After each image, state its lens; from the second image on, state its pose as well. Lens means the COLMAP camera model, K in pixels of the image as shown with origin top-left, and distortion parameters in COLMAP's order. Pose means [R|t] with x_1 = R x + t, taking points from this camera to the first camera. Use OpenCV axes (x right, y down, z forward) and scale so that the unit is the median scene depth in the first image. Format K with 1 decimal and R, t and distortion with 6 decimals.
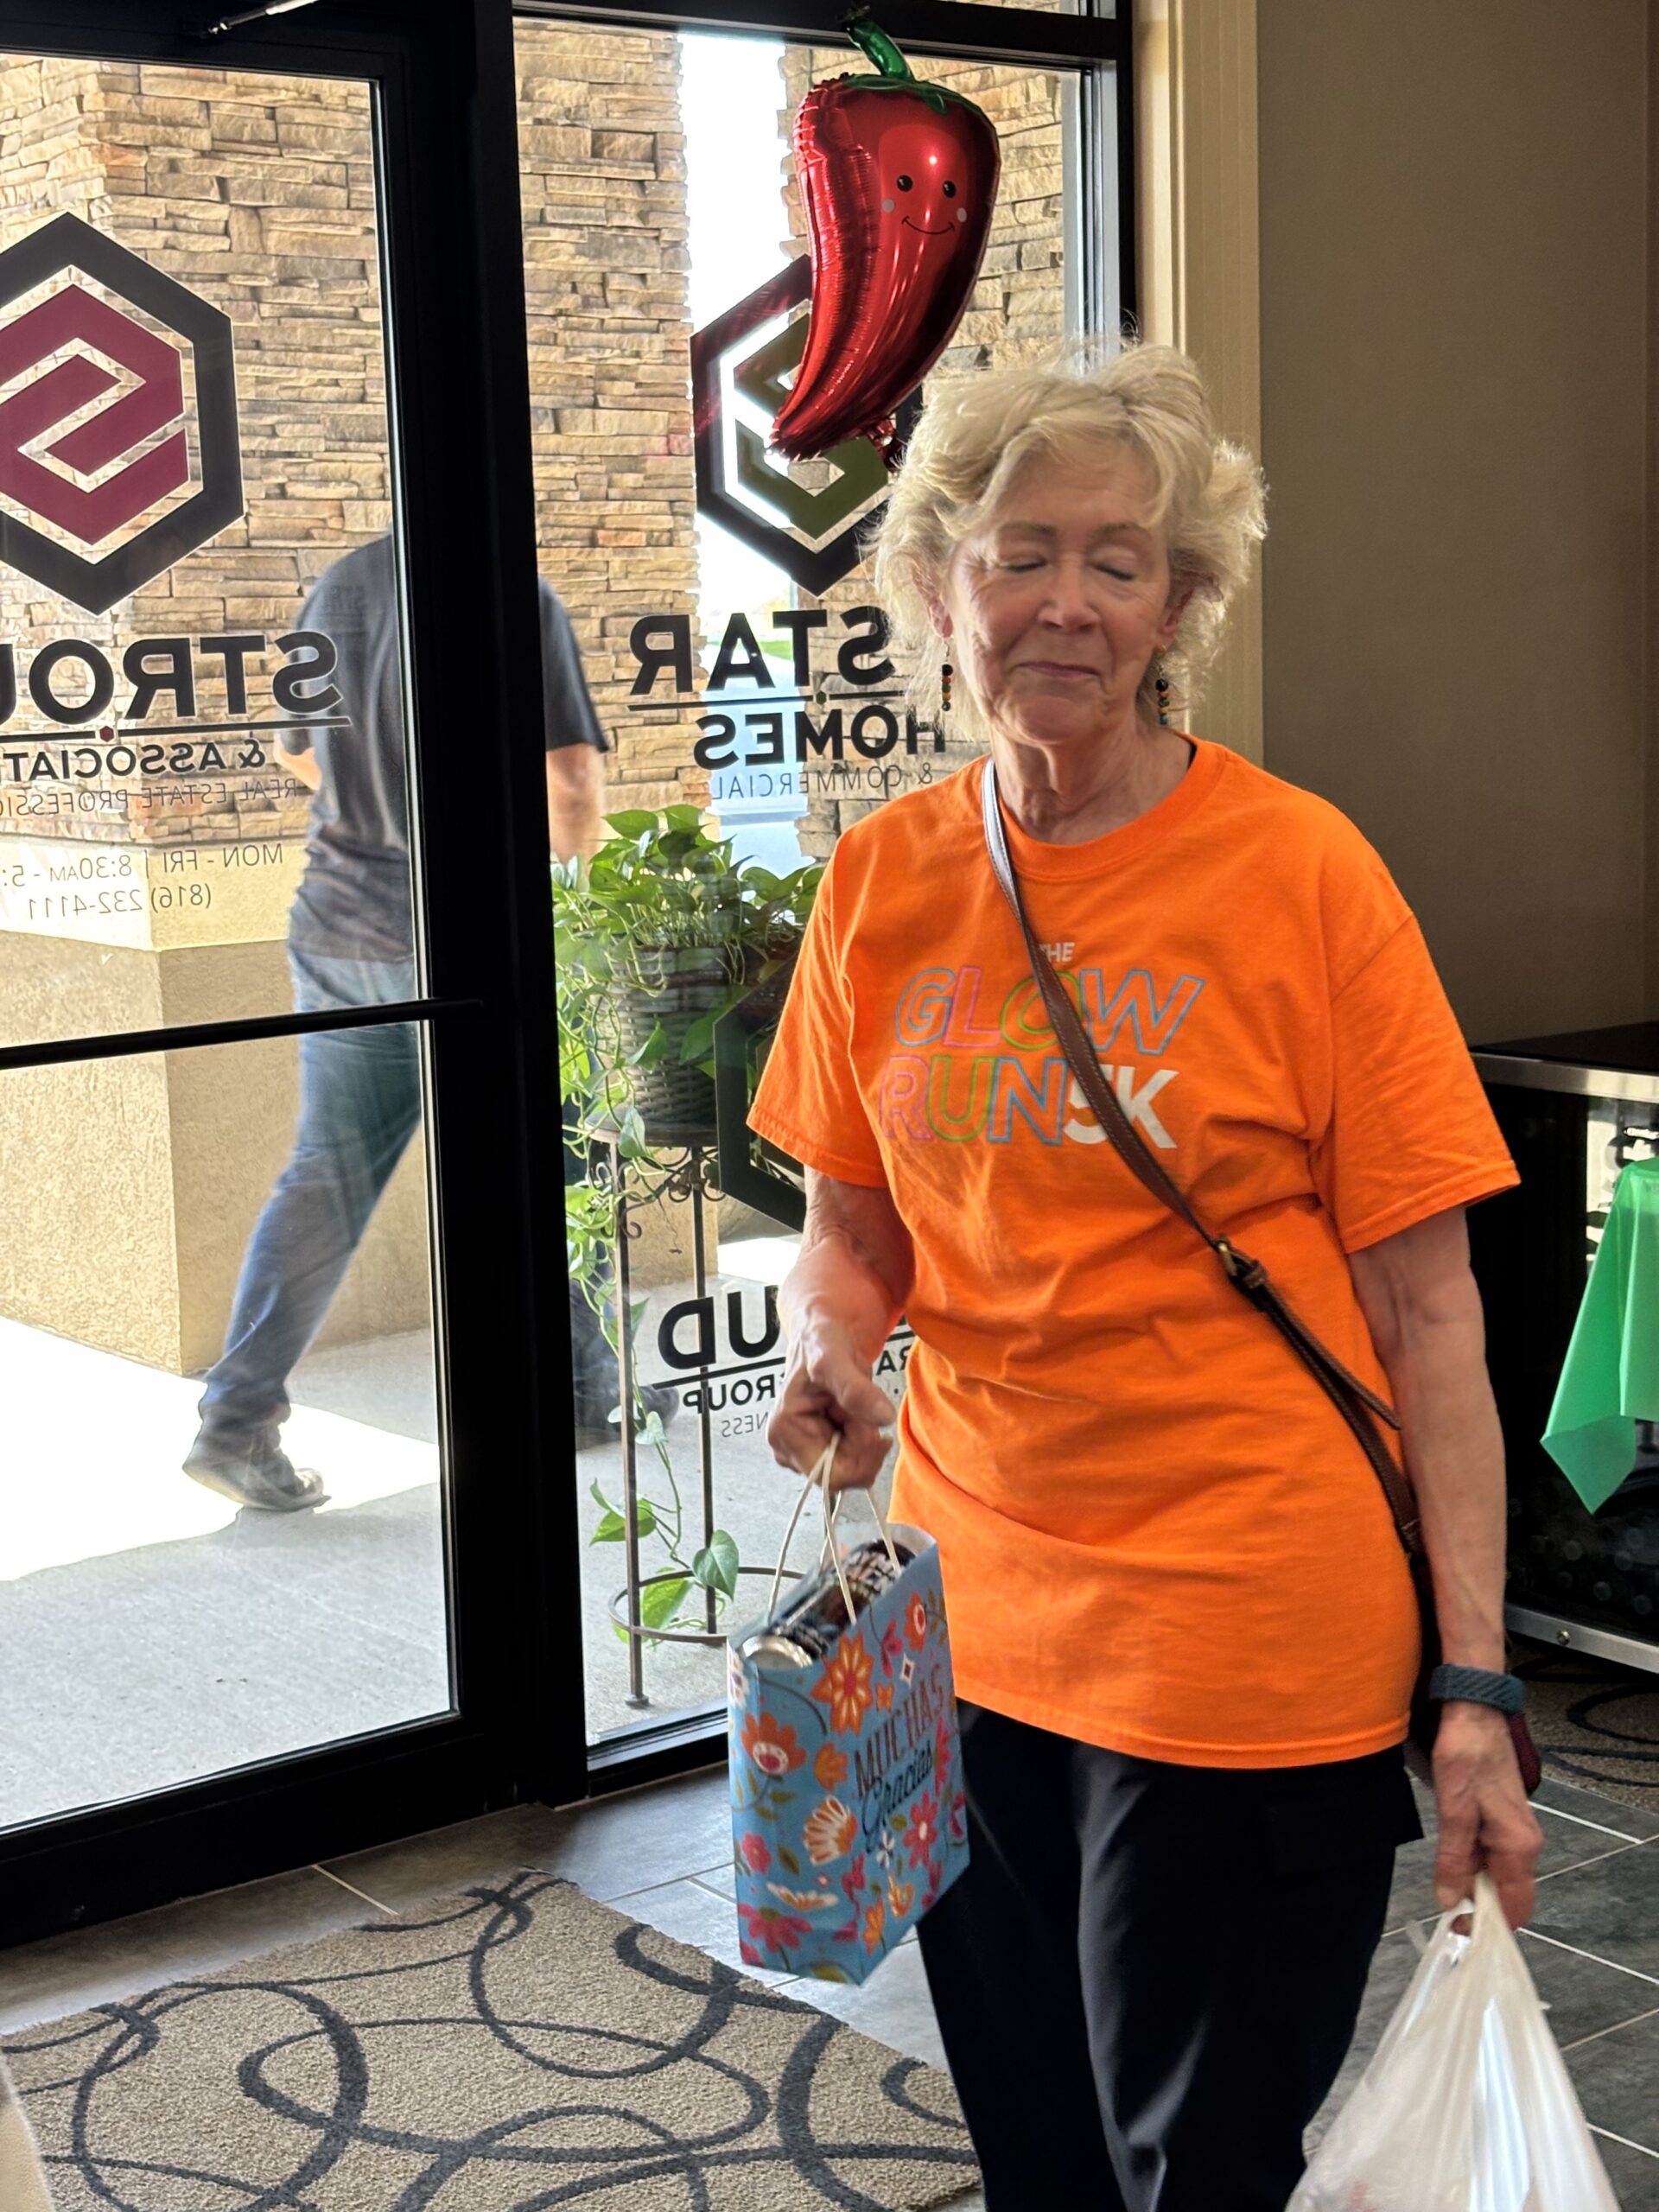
lens RADIAL K [[3379.4, 0, 823.8], [0, 3379.4, 1067.0], [0, 0, 1]] dist [0.259637, -1.083245]
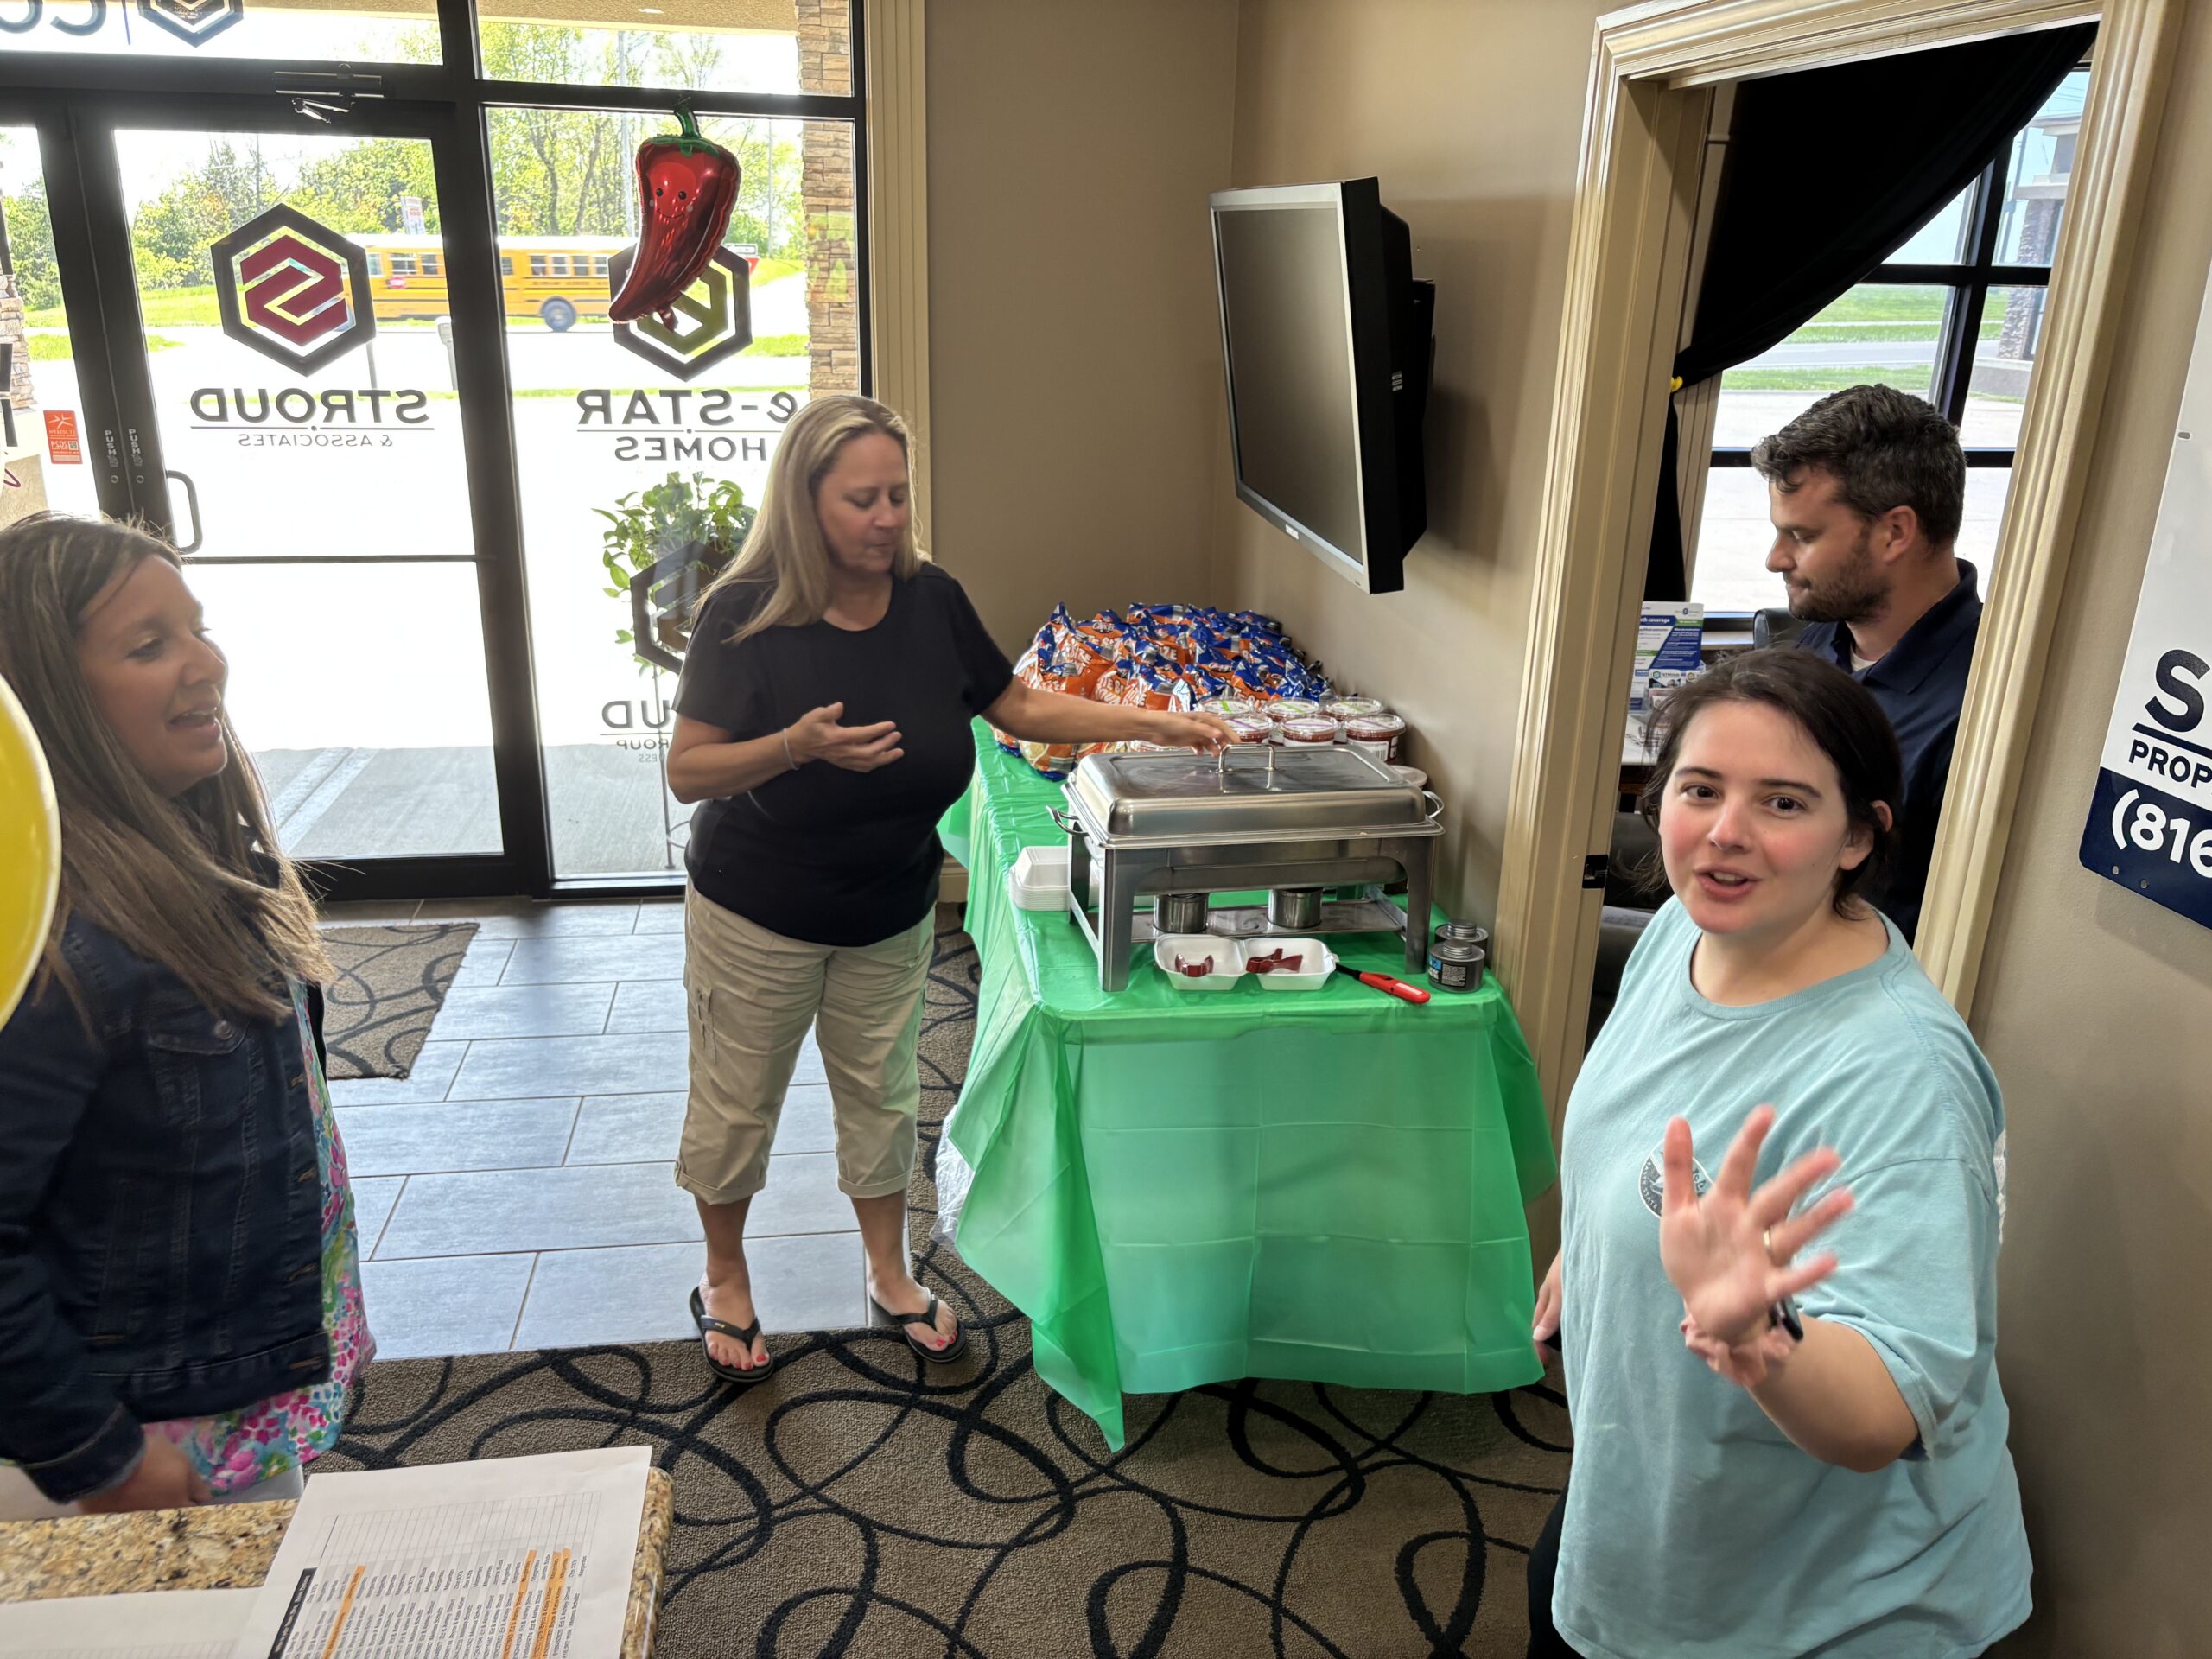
lens RADIAL K [[1684.0, 0, 1112.6], [0, 1684.0, 824.0], [0, 0, 1]] dist [0.043622, -0.045042]
pose [[0.874983, 0.200226, -0.440810, 0.754714], [-0.109789, 0.968816, 0.222132, -0.135830], [0.471540, -0.145966, 0.869680, 0.164493]]
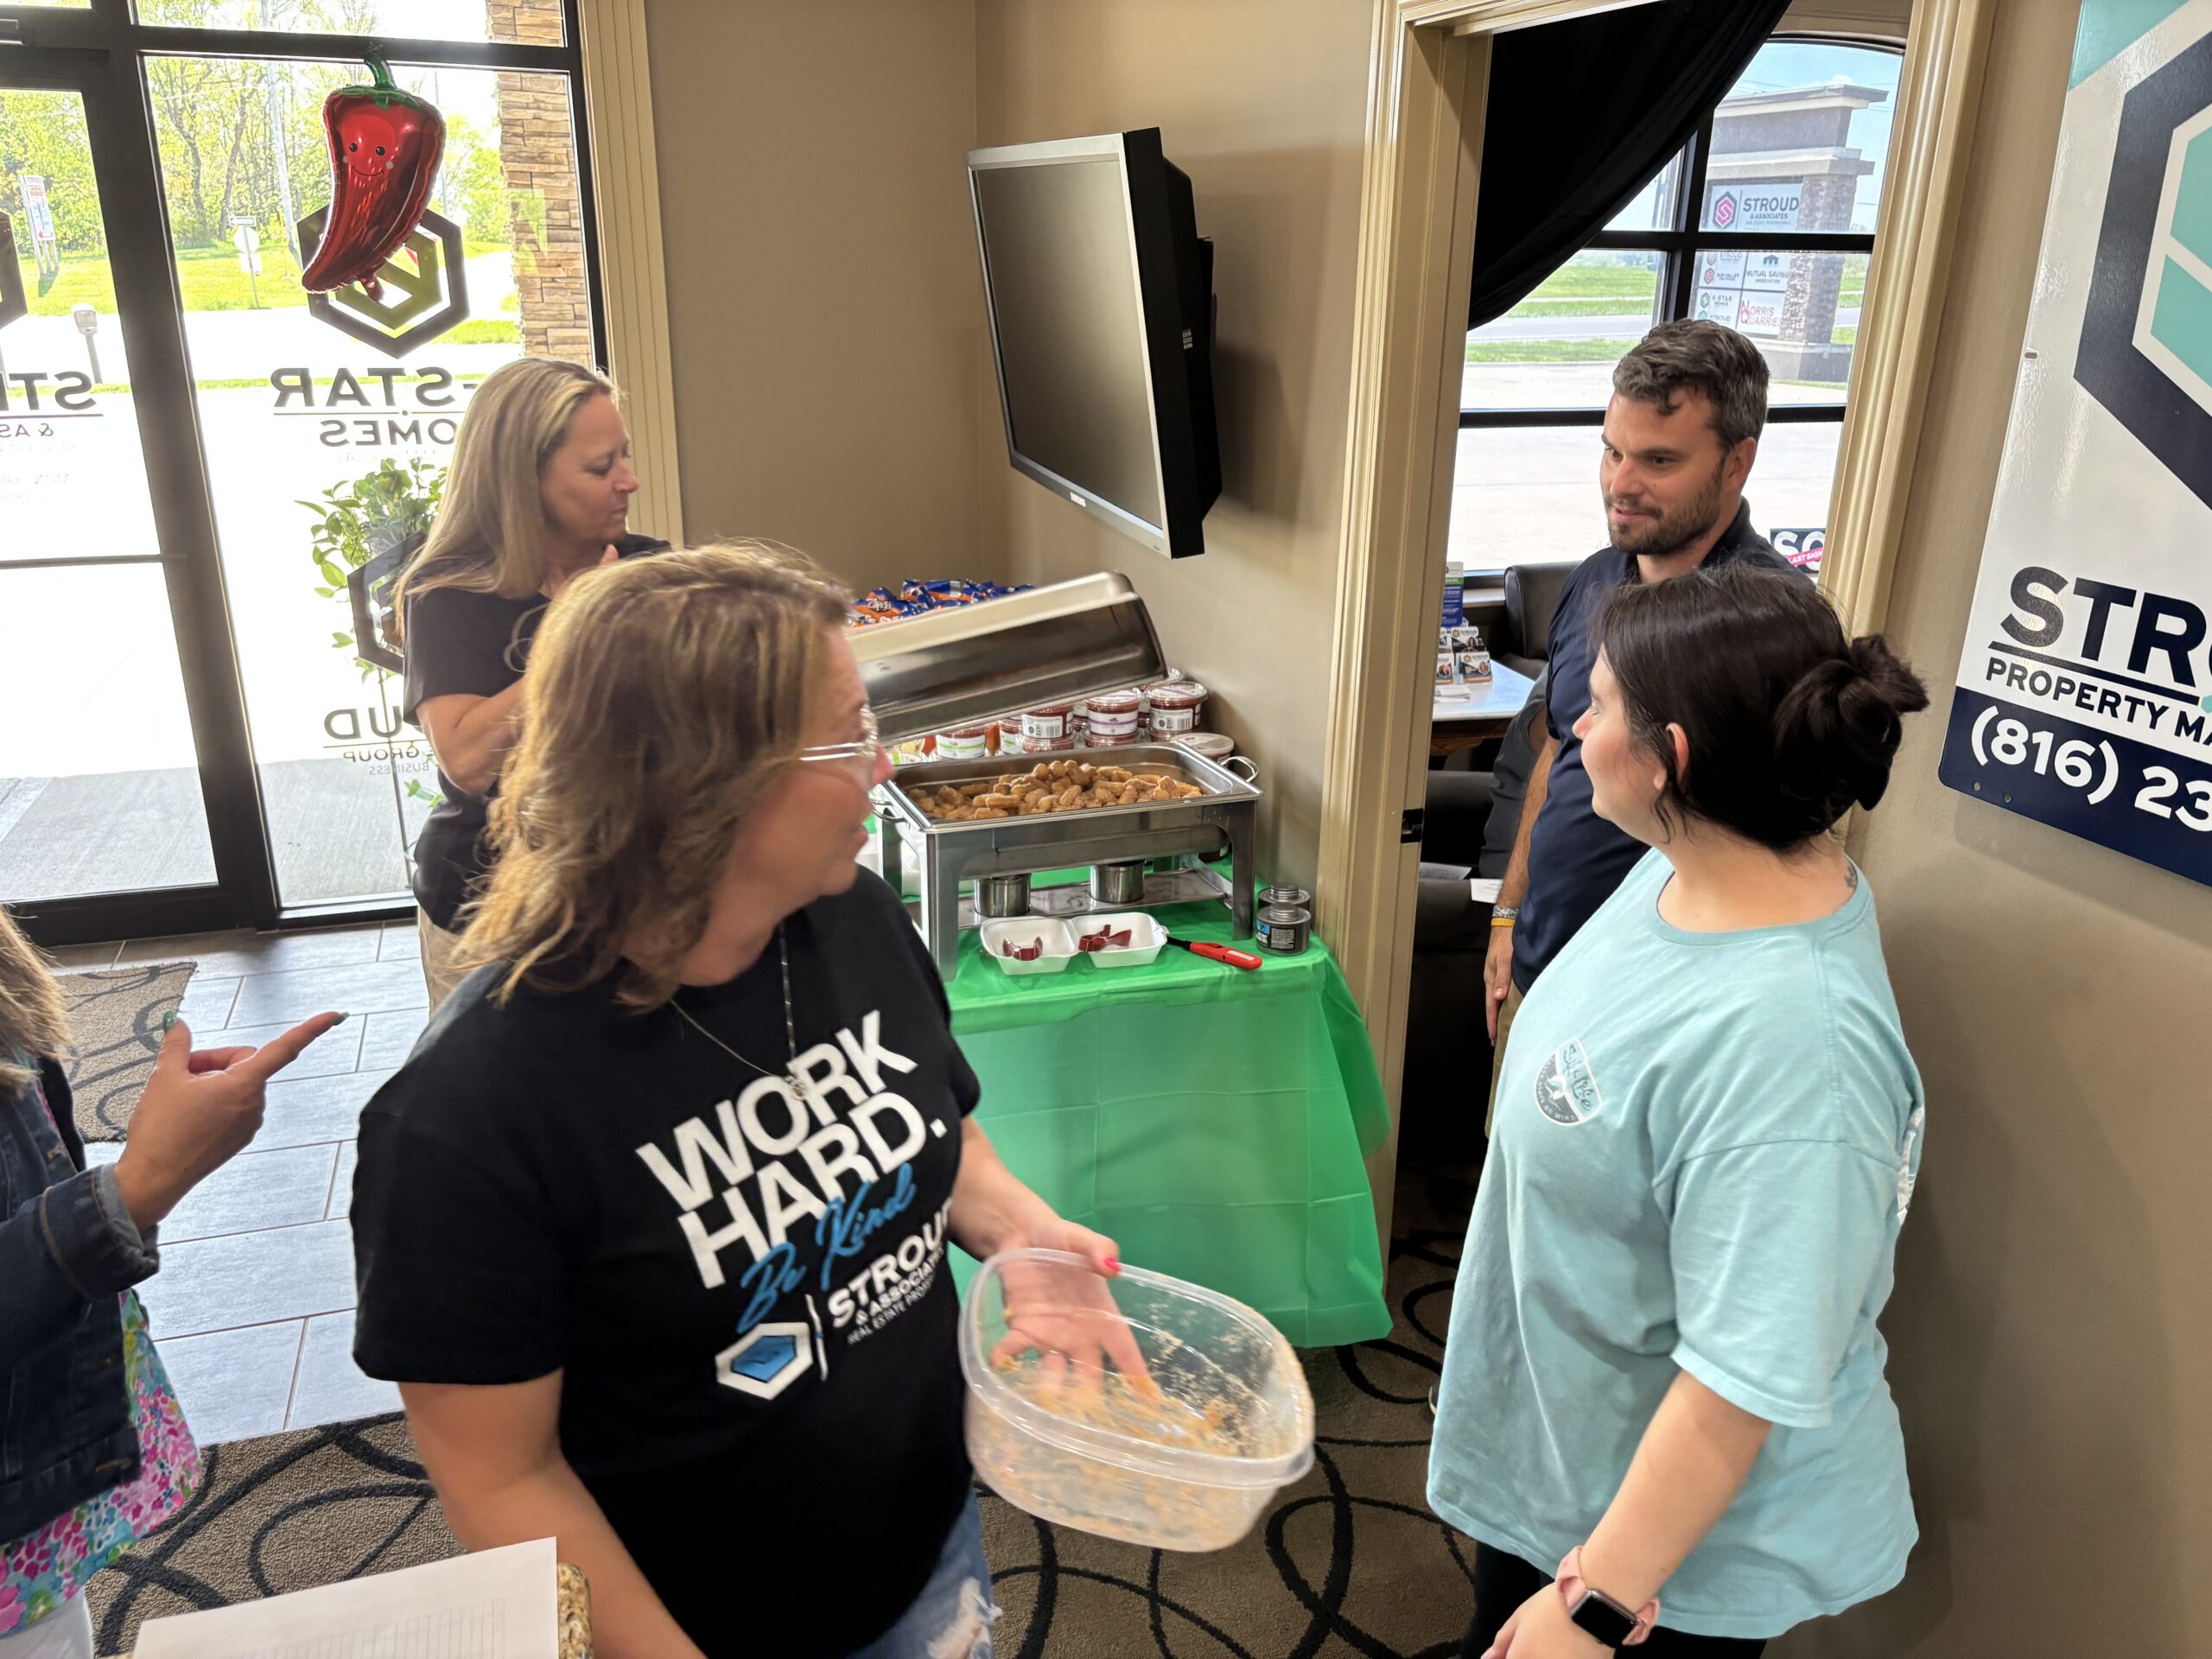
lens RADIAL K [[1679.1, 0, 1130.9], [0, 1679.1, 828.2], [0, 0, 1]] dist [0.050180, -0.031531]
pose [[0.945268, 0.149091, -0.290242, 0.722055], [-0.086383, 0.972114, 0.218018, -0.126287], [0.314652, -0.181013, 0.931788, 0.173073]]
